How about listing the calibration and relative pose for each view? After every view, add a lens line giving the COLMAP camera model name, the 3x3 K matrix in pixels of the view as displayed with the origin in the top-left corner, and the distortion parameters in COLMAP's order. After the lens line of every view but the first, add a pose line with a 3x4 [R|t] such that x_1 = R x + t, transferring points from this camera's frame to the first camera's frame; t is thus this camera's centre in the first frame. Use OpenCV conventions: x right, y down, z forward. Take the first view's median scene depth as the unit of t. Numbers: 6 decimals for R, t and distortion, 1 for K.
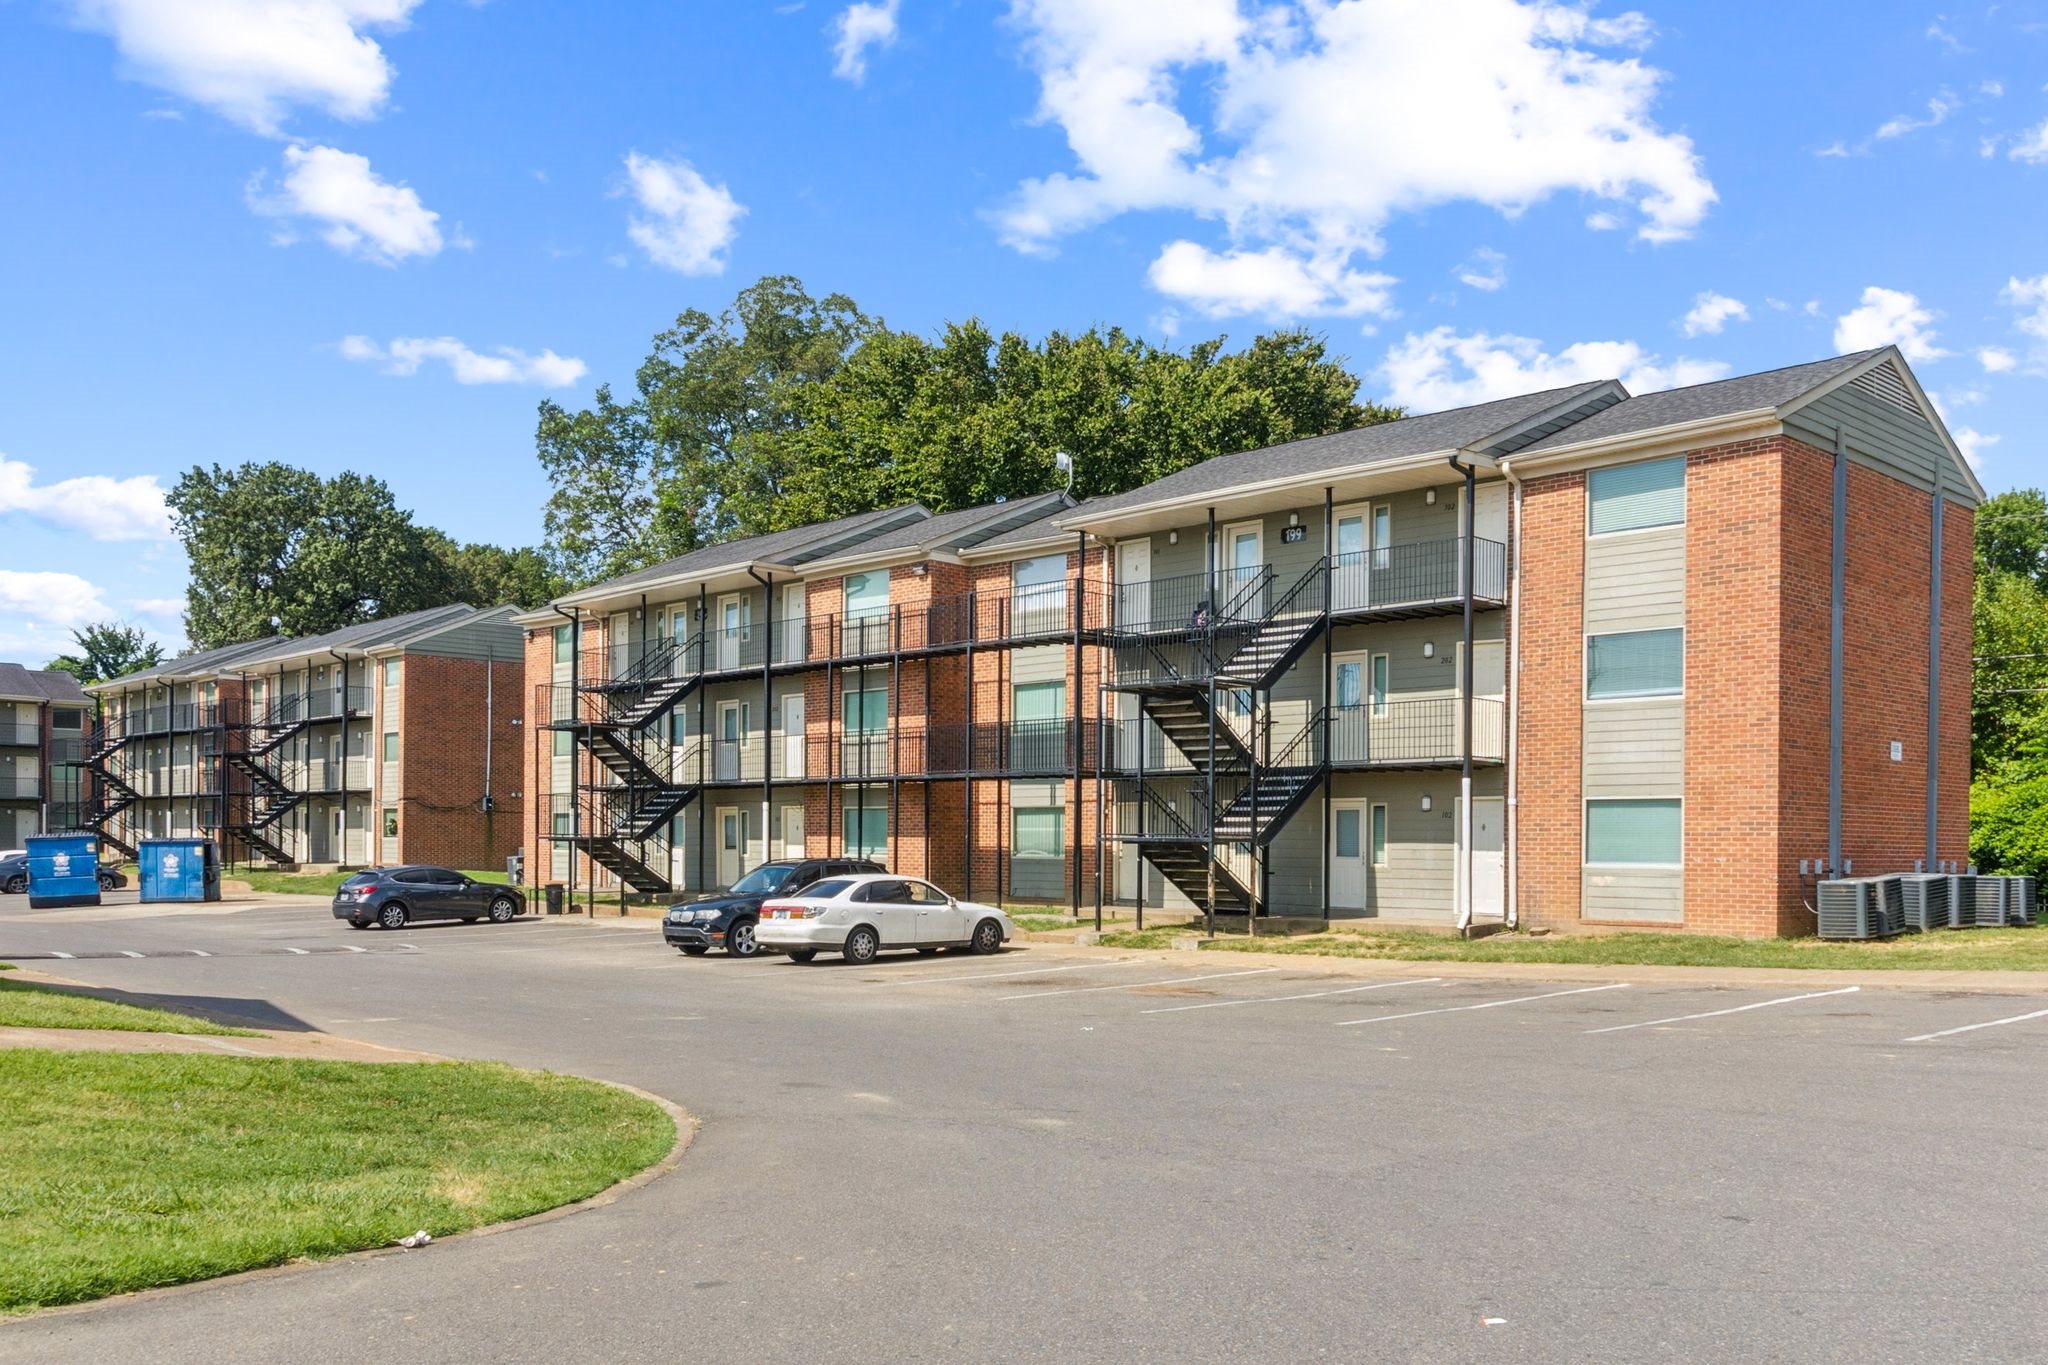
lens RADIAL K [[1402.8, 0, 1024.1], [0, 1402.8, 686.7], [0, 0, 1]] dist [-0.019504, -0.003218]
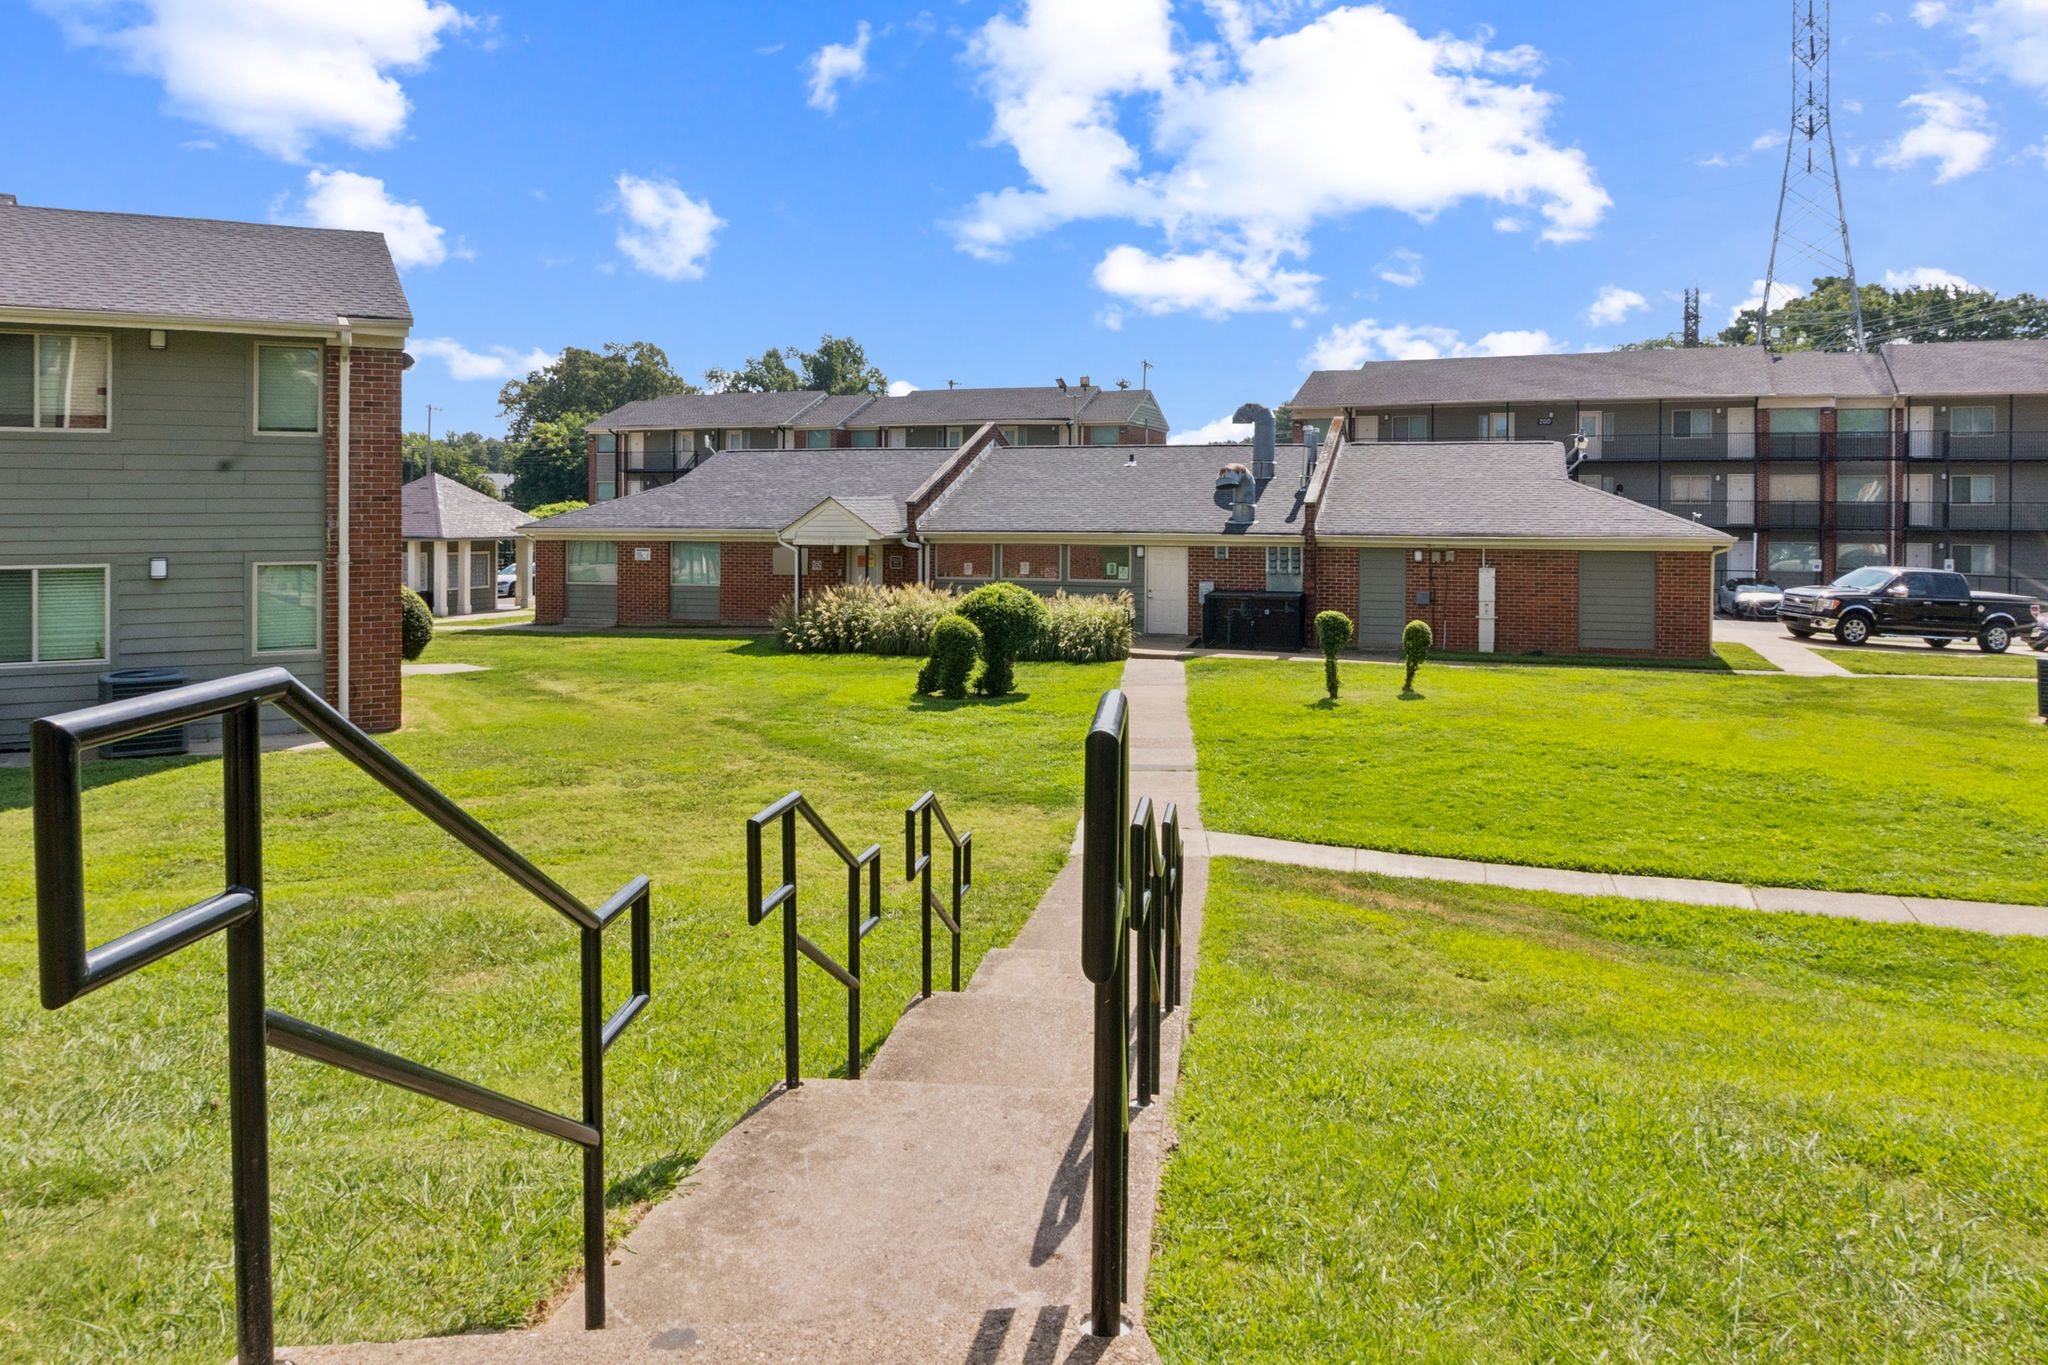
lens RADIAL K [[1402.8, 0, 1024.1], [0, 1402.8, 686.7], [0, 0, 1]] dist [-0.019504, -0.003218]
pose [[0.999339, -0.012081, 0.034293, -0.007183], [0.011416, 0.999744, 0.019529, 0.002974], [-0.034520, -0.019125, 0.999221, -0.104811]]
